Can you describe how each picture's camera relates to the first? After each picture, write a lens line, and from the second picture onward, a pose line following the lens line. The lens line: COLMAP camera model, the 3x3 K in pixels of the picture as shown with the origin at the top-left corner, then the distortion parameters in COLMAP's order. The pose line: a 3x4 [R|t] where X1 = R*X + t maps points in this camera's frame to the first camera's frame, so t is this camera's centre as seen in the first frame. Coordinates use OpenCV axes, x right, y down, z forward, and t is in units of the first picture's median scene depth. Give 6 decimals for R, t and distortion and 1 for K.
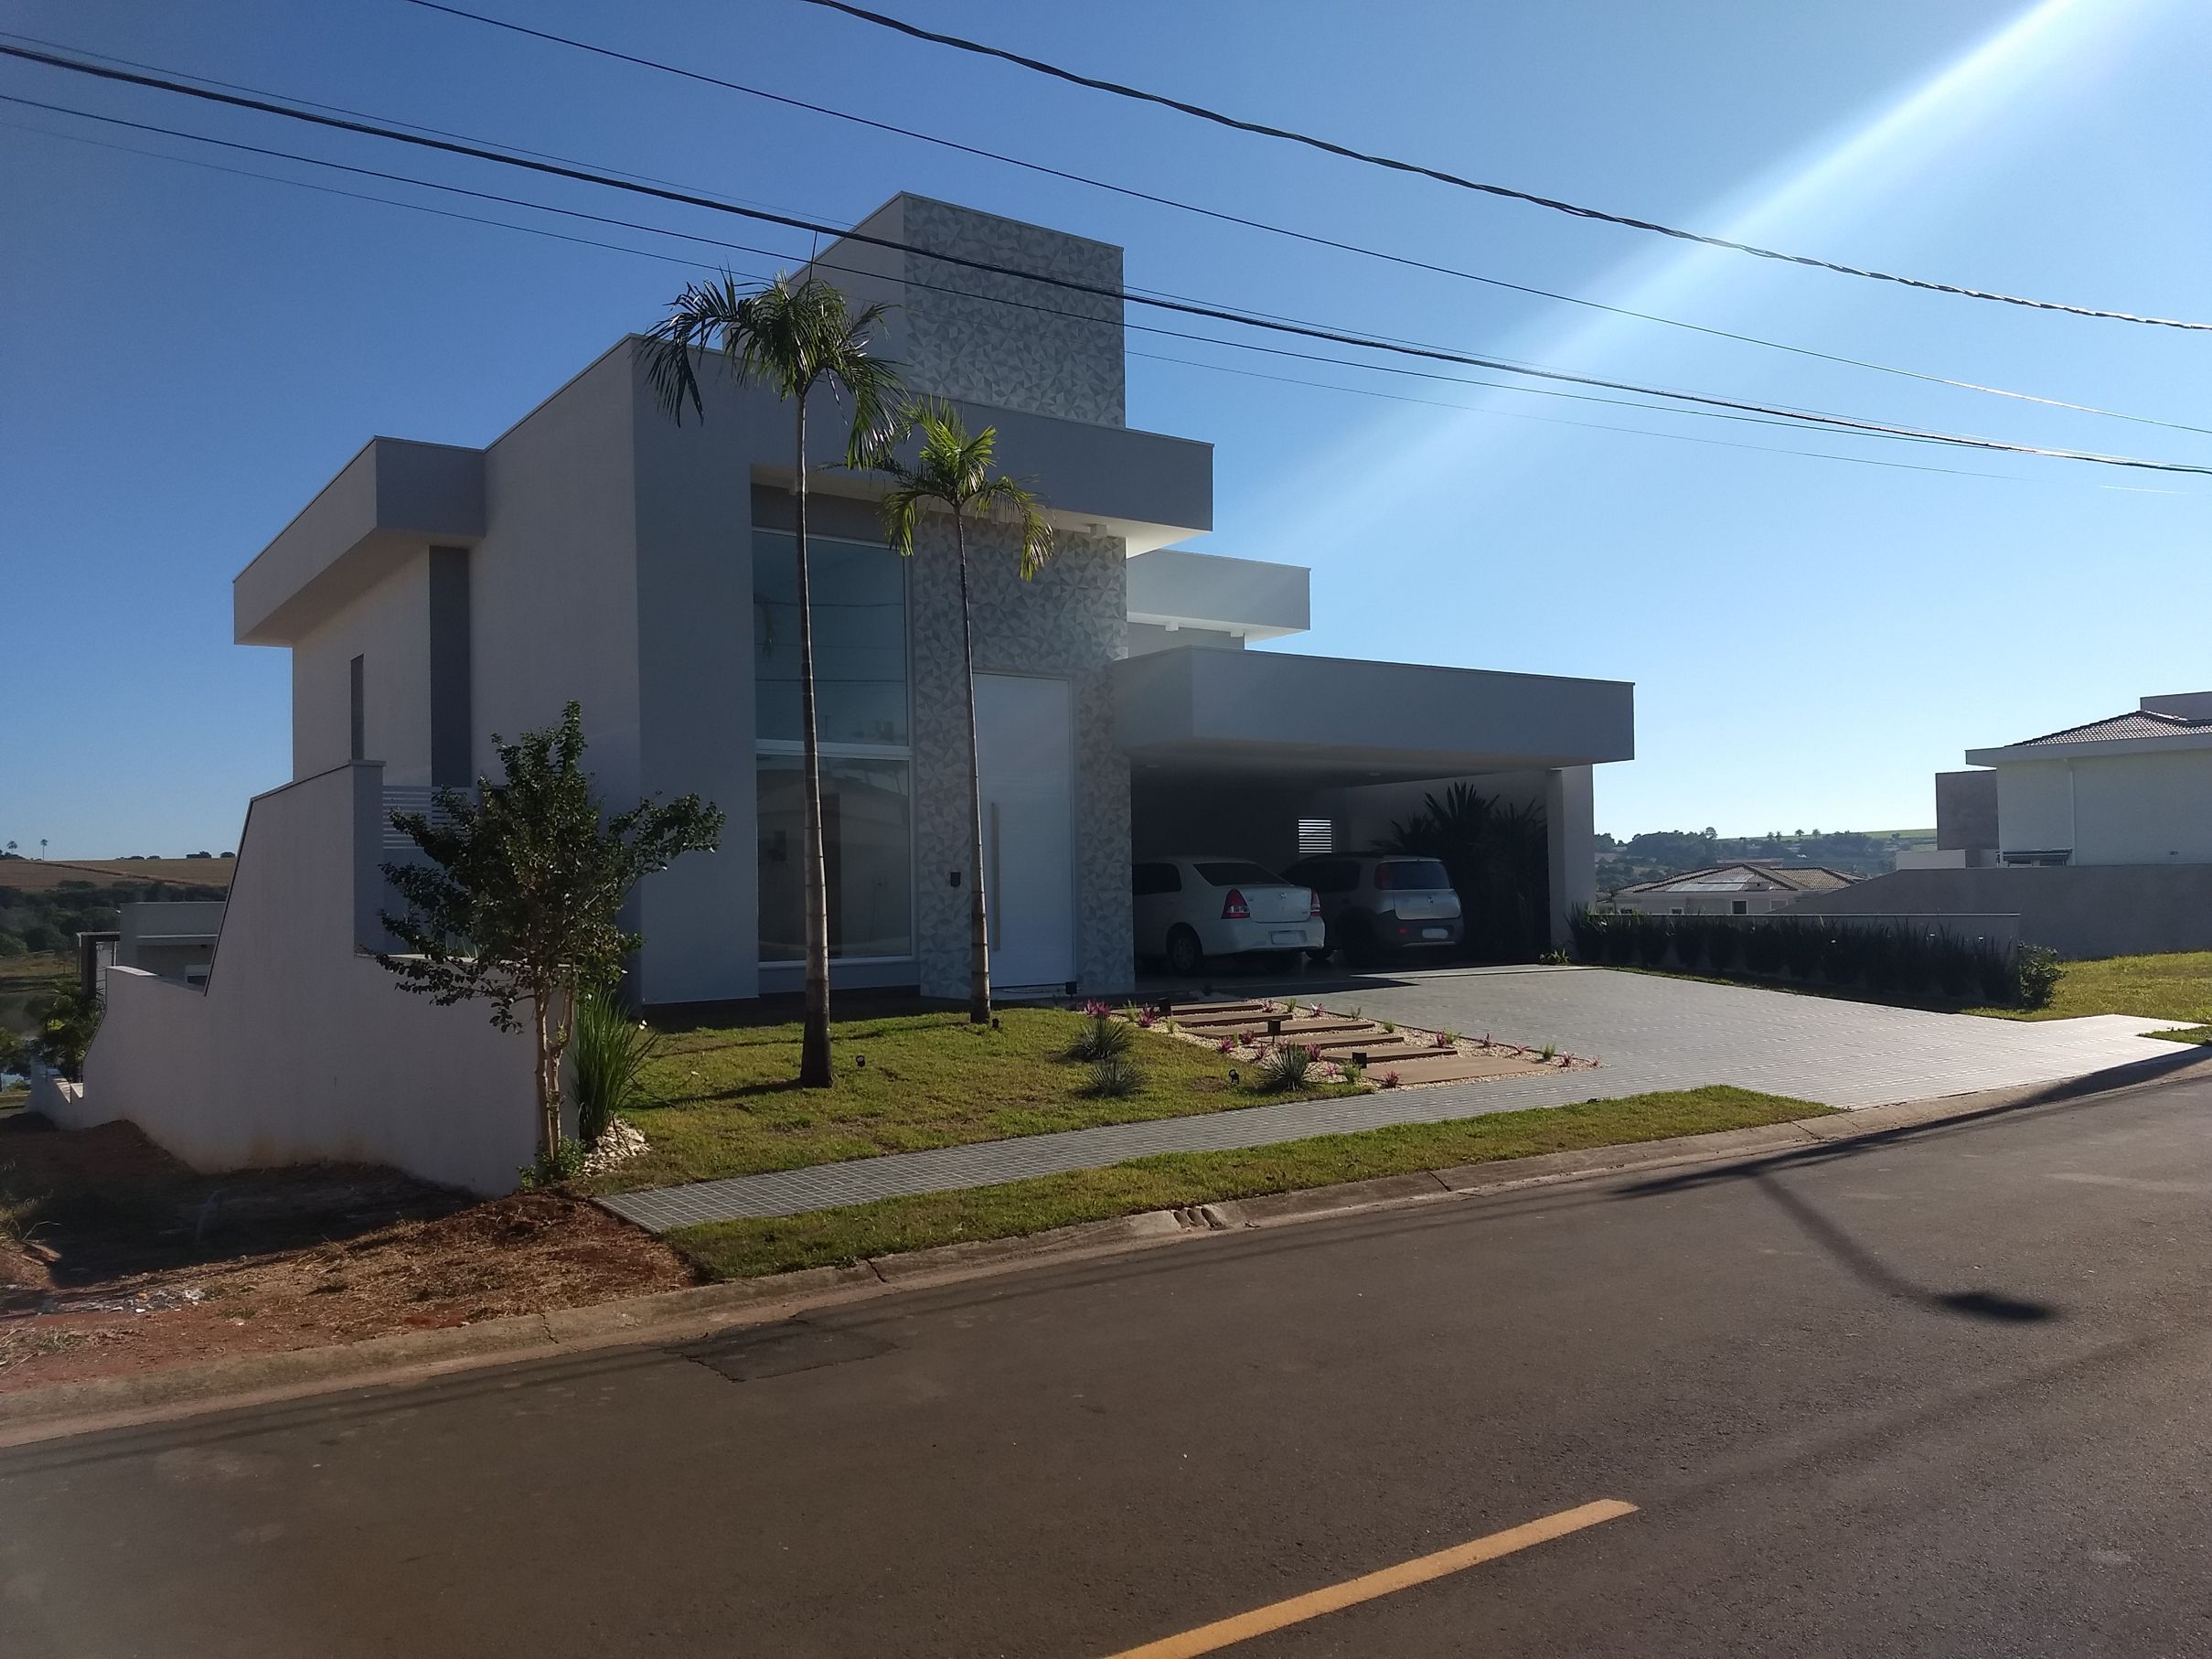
lens RADIAL K [[1732.5, 0, 1106.0], [0, 1732.5, 829.5], [0, 0, 1]] dist [0.073970, -0.000718]
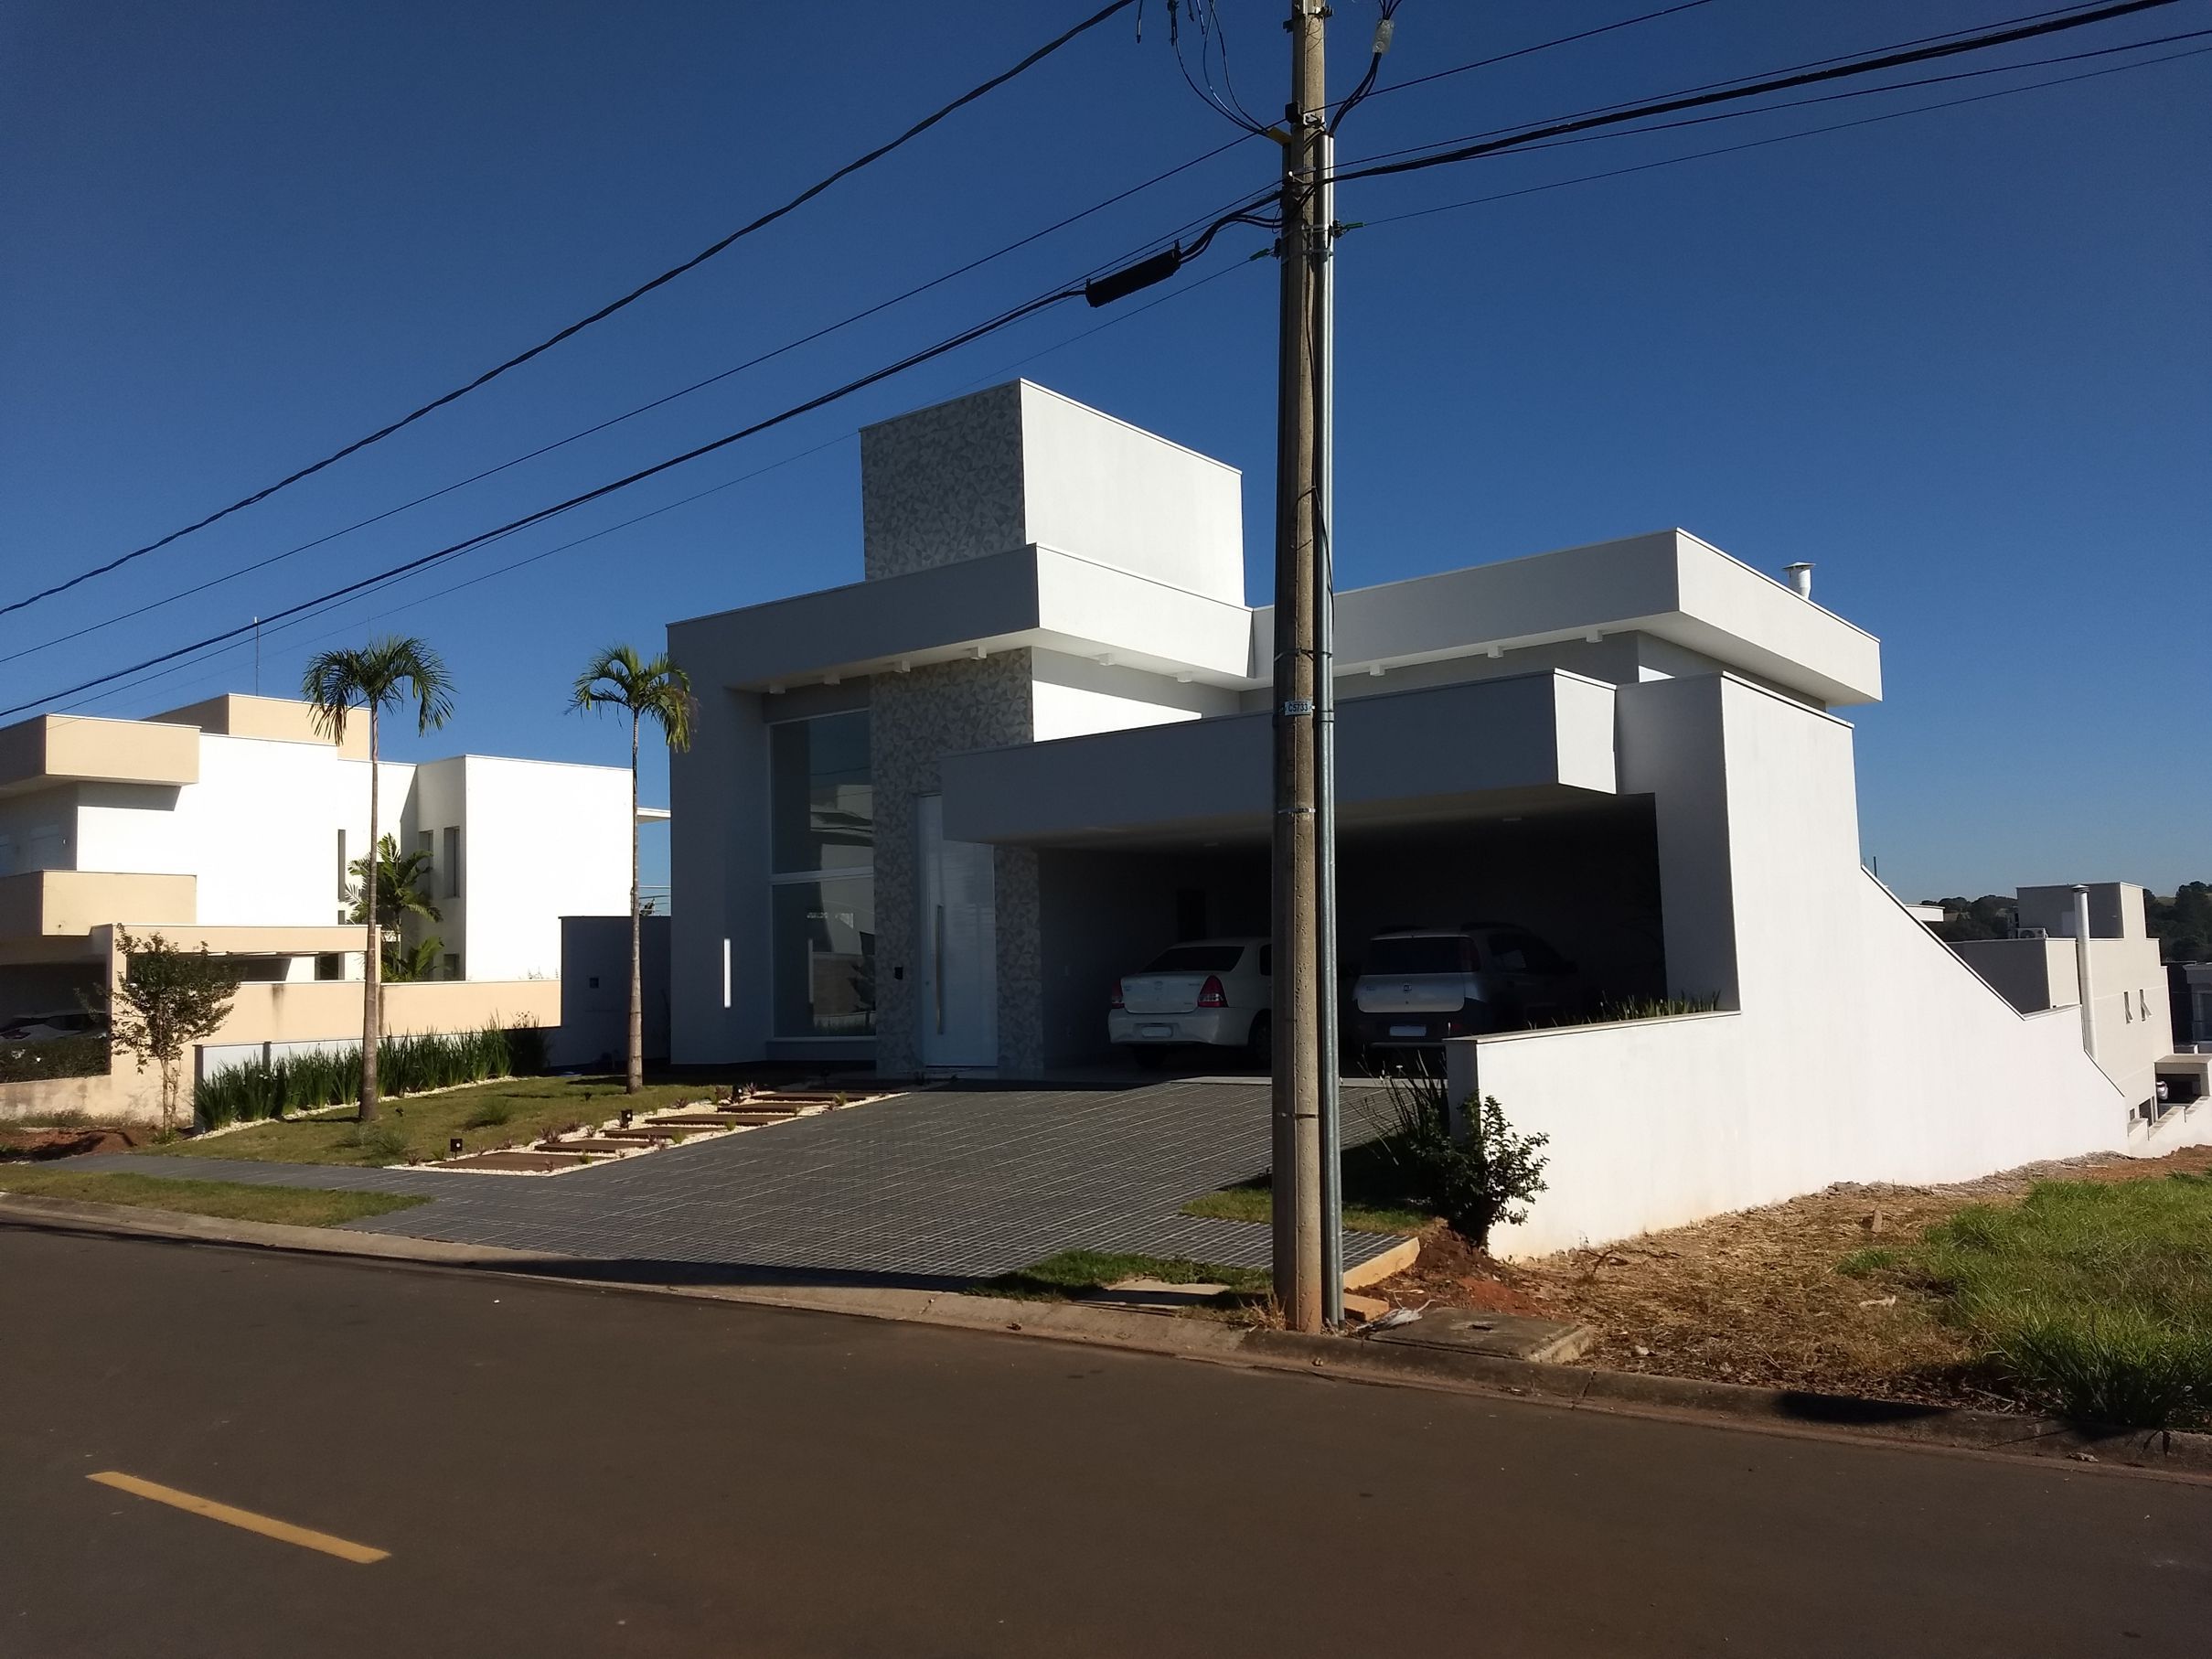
lens RADIAL K [[1687.4, 0, 1061.3], [0, 1687.4, 790.8], [0, 0, 1]] dist [0.131254, -0.261126]
pose [[0.281083, -0.095354, -0.954935, 1.028235], [0.065632, 0.994632, -0.079999, 0.004077], [0.957437, -0.040188, 0.285832, 0.743198]]
